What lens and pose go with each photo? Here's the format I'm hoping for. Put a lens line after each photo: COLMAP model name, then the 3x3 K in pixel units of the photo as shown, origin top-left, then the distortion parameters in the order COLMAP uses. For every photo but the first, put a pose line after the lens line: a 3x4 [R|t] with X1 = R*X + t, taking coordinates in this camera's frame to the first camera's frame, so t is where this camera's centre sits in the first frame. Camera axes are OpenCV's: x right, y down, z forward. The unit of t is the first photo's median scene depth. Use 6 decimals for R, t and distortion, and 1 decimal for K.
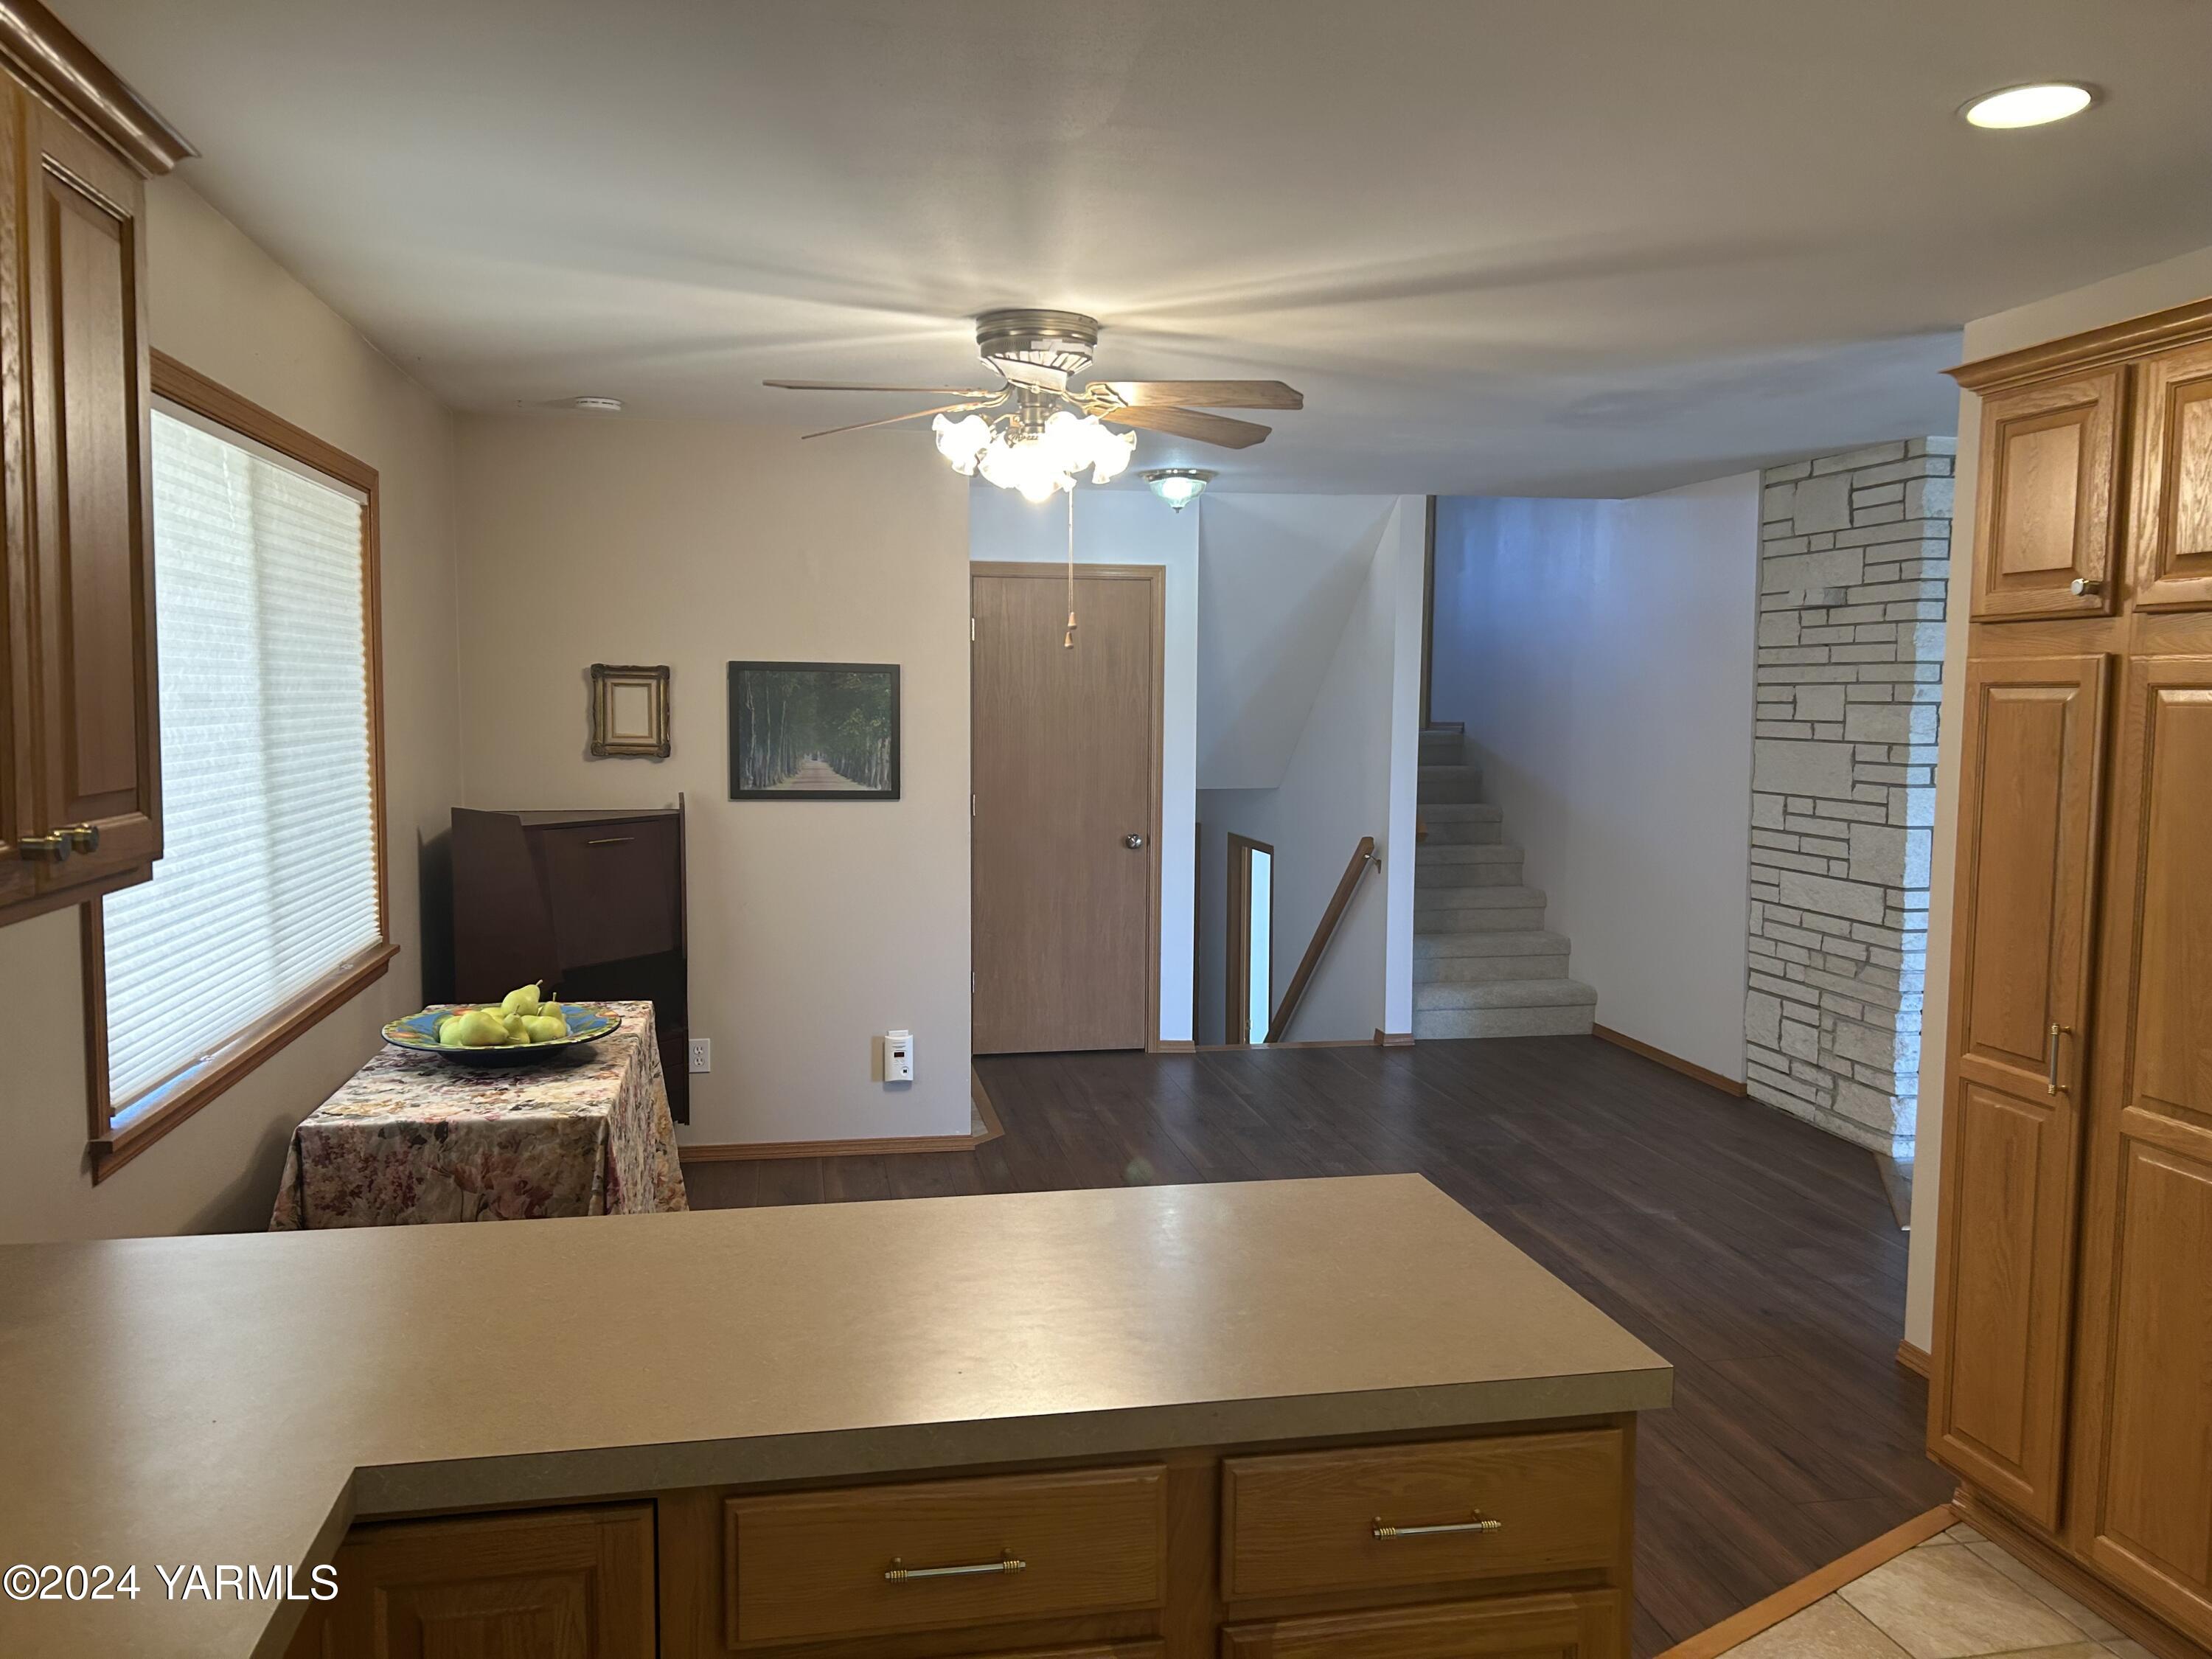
lens RADIAL K [[1654.0, 0, 1093.0], [0, 1654.0, 842.9], [0, 0, 1]] dist [0.057847, -0.068574]
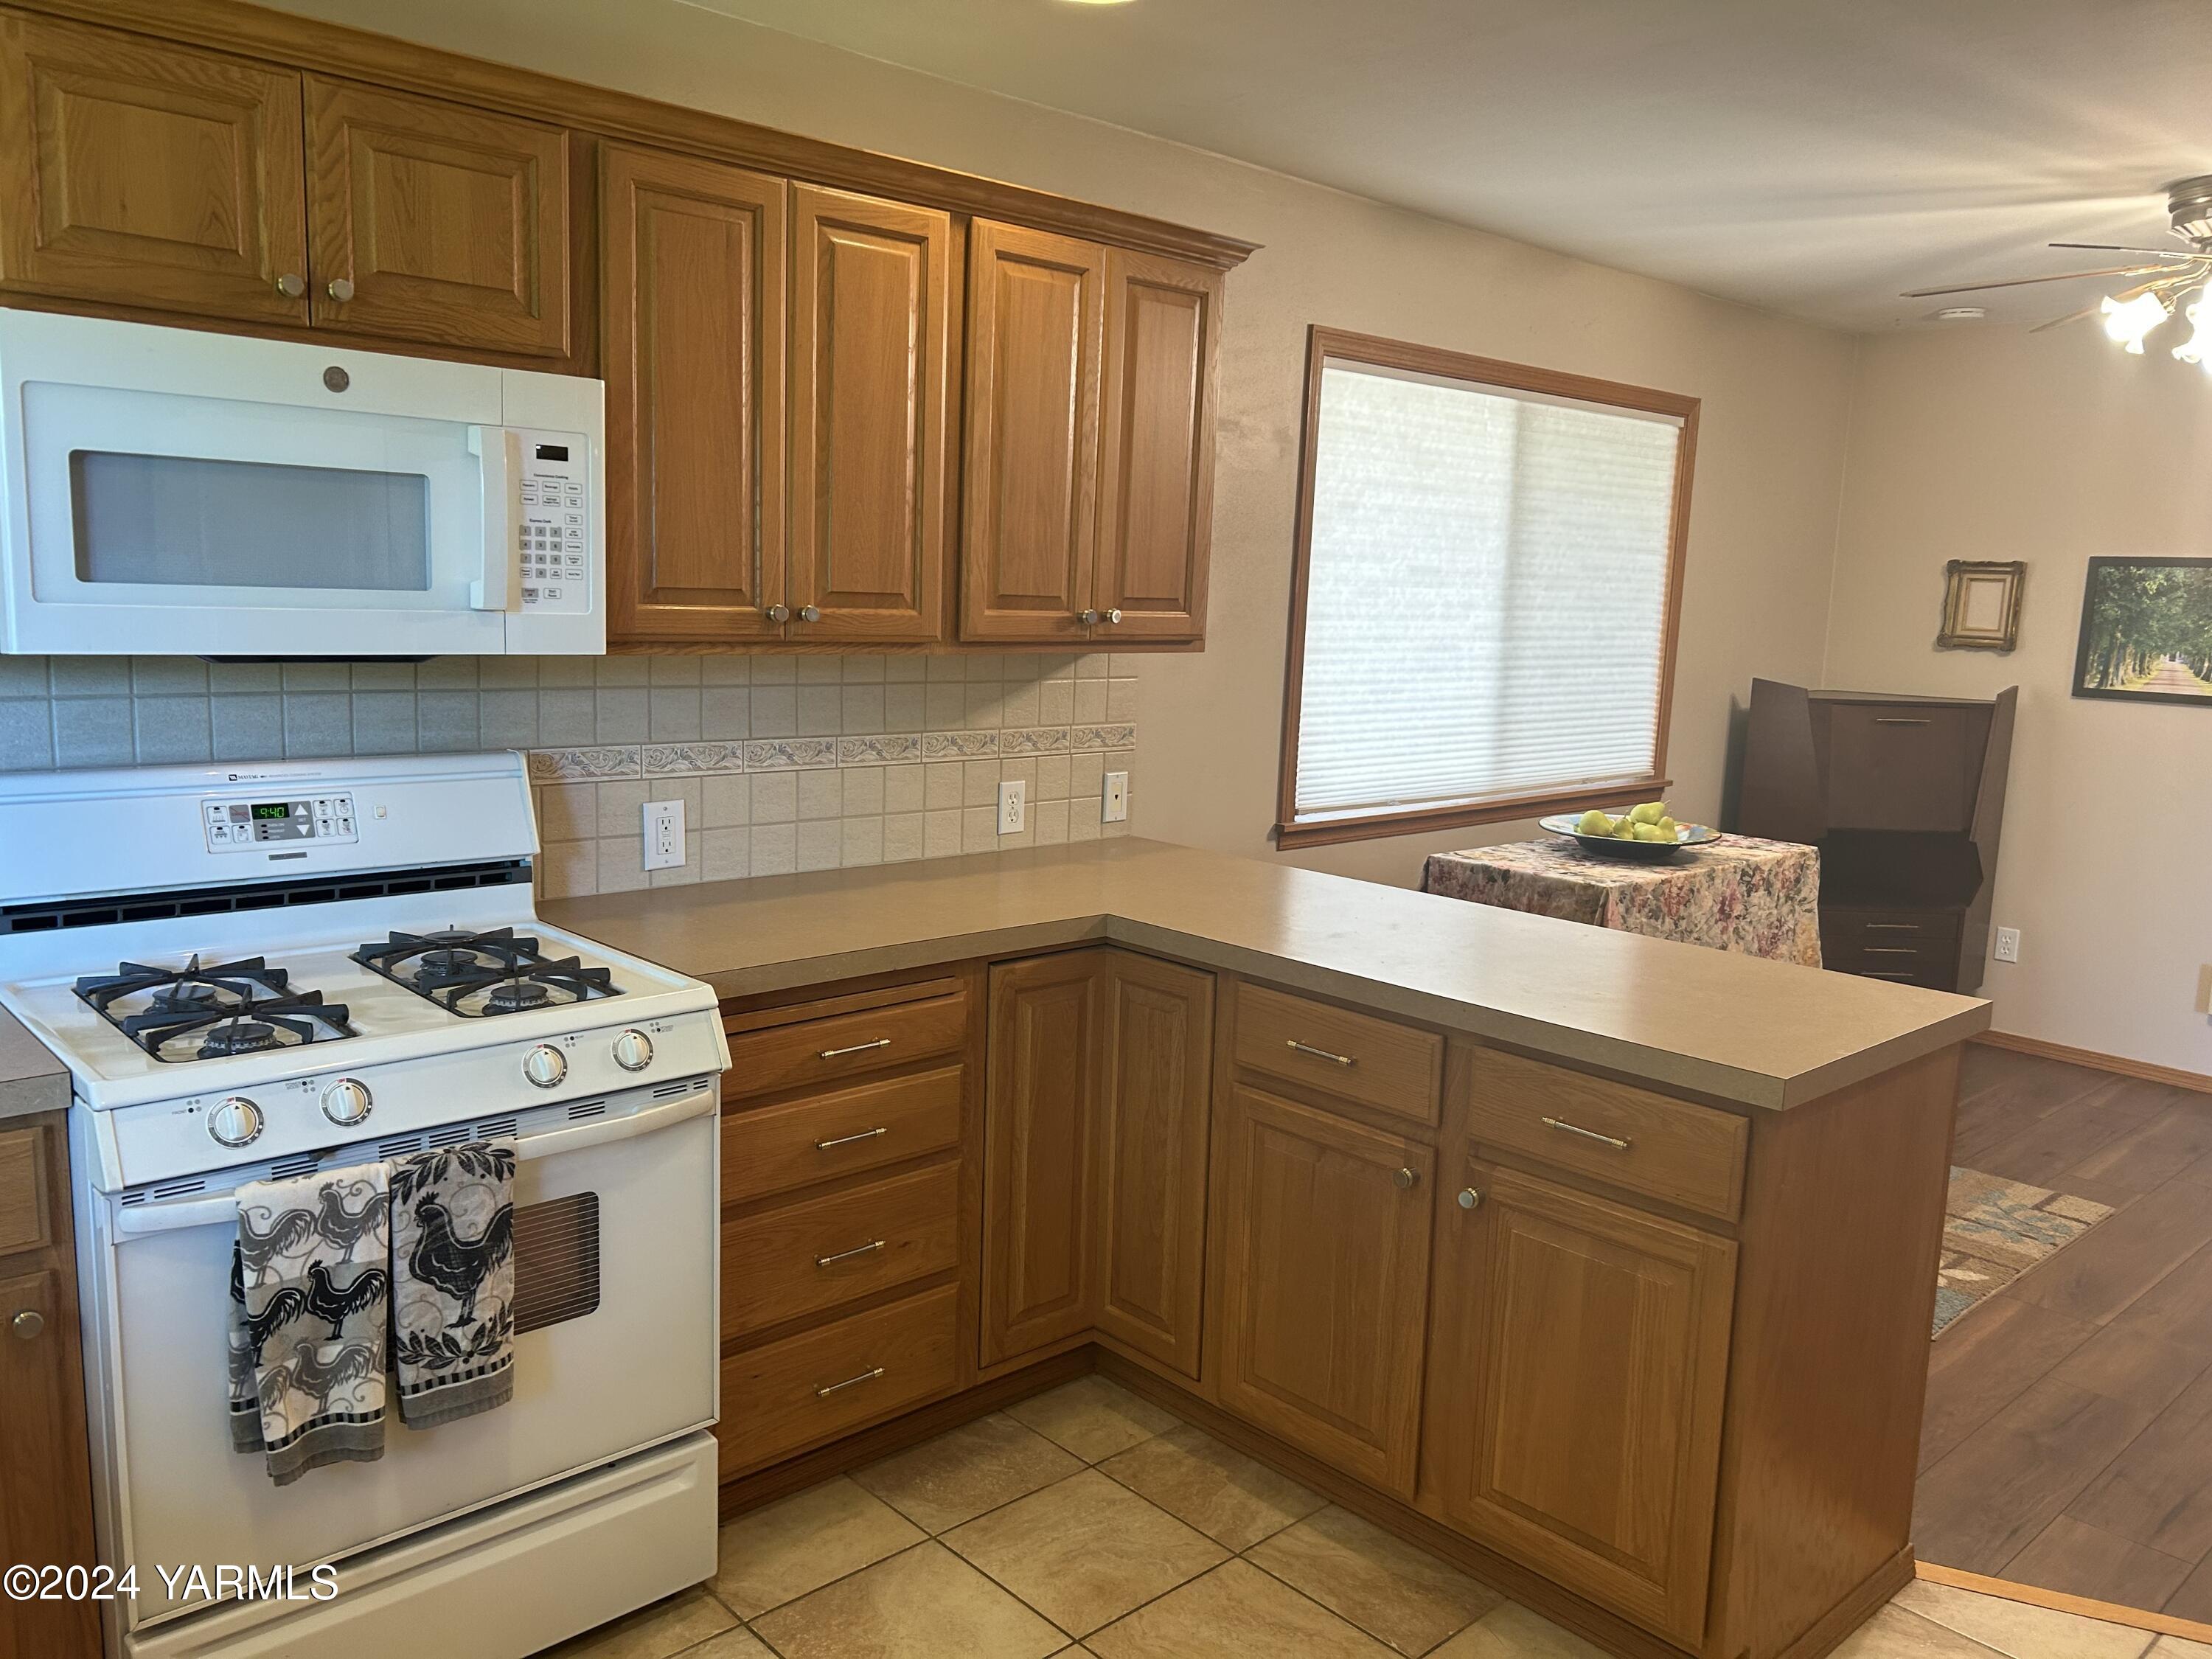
lens RADIAL K [[1654.0, 0, 1087.3], [0, 1654.0, 850.4], [0, 0, 1]] dist [0.057847, -0.068574]
pose [[0.523359, 0.145742, -0.839556, 0.599167], [-0.105343, 0.988773, 0.105977, 0.037937], [0.845576, 0.032977, 0.532836, -0.058123]]
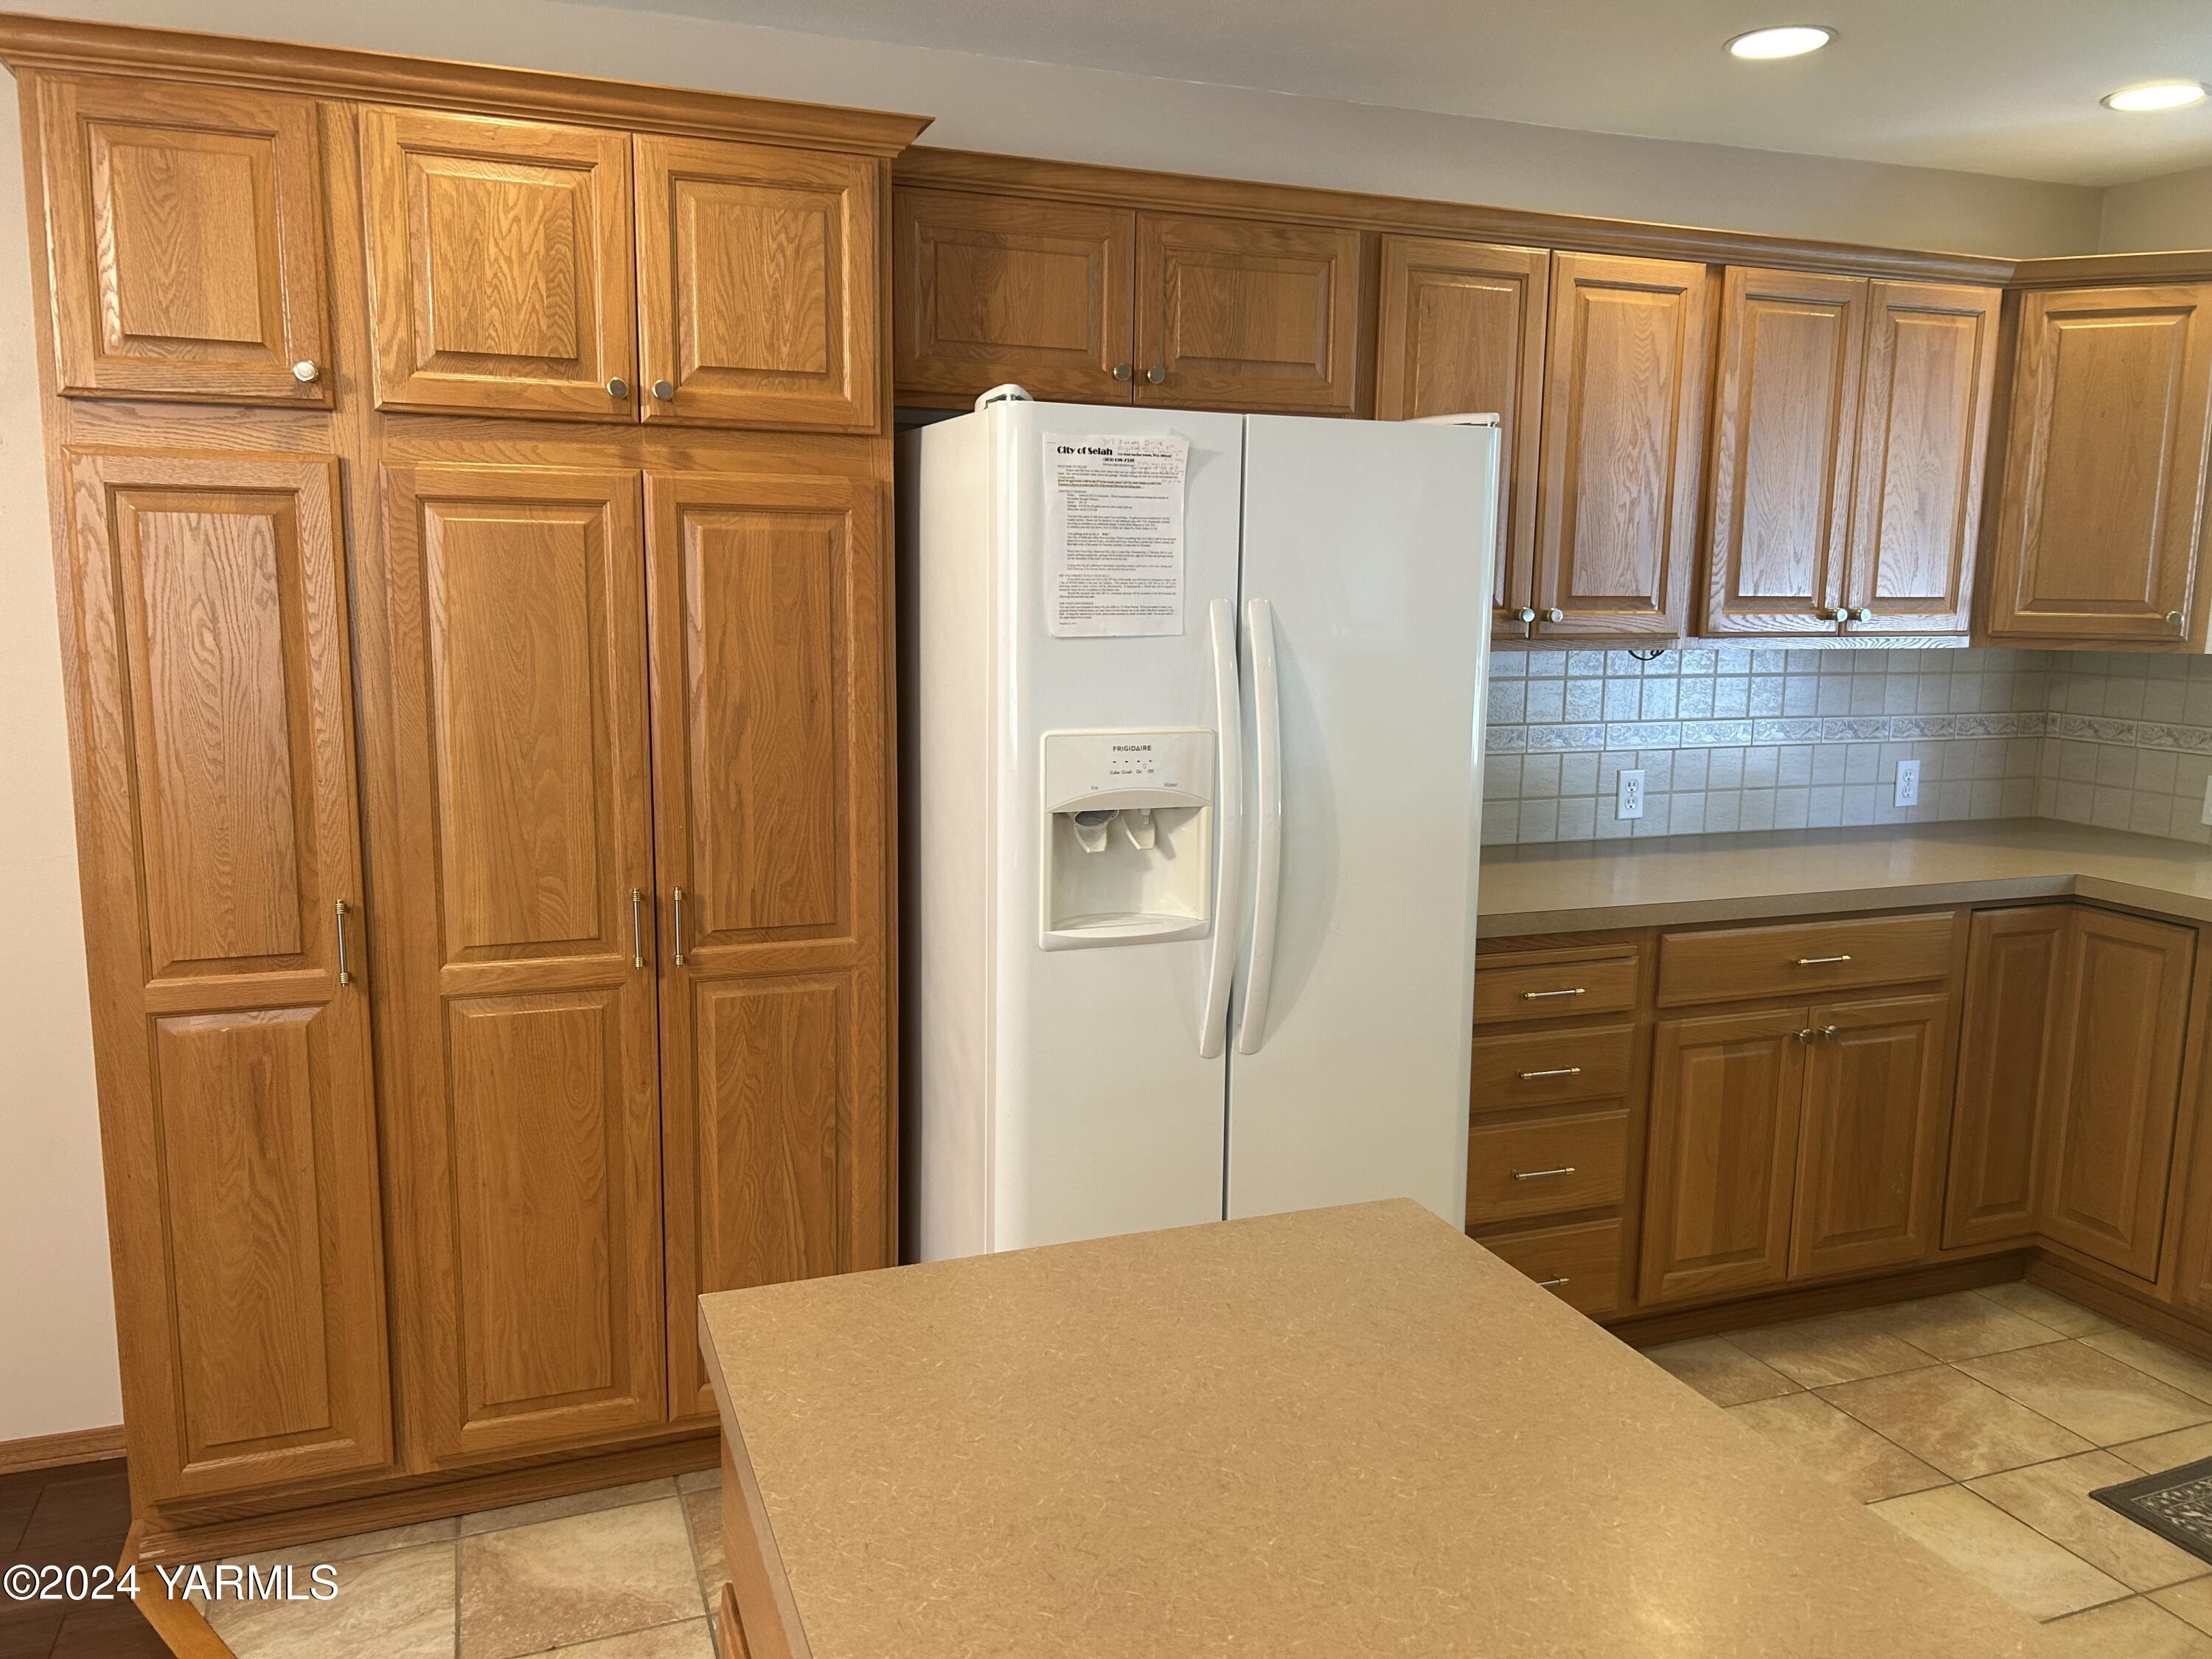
lens RADIAL K [[1654.0, 0, 1091.9], [0, 1654.0, 826.0], [0, 0, 1]] dist [0.057847, -0.068574]
pose [[-0.175785, -0.160744, 0.971216, -0.285575], [0.071556, 0.981883, 0.175461, -0.046961], [-0.981824, 0.100339, -0.161099, 0.721264]]
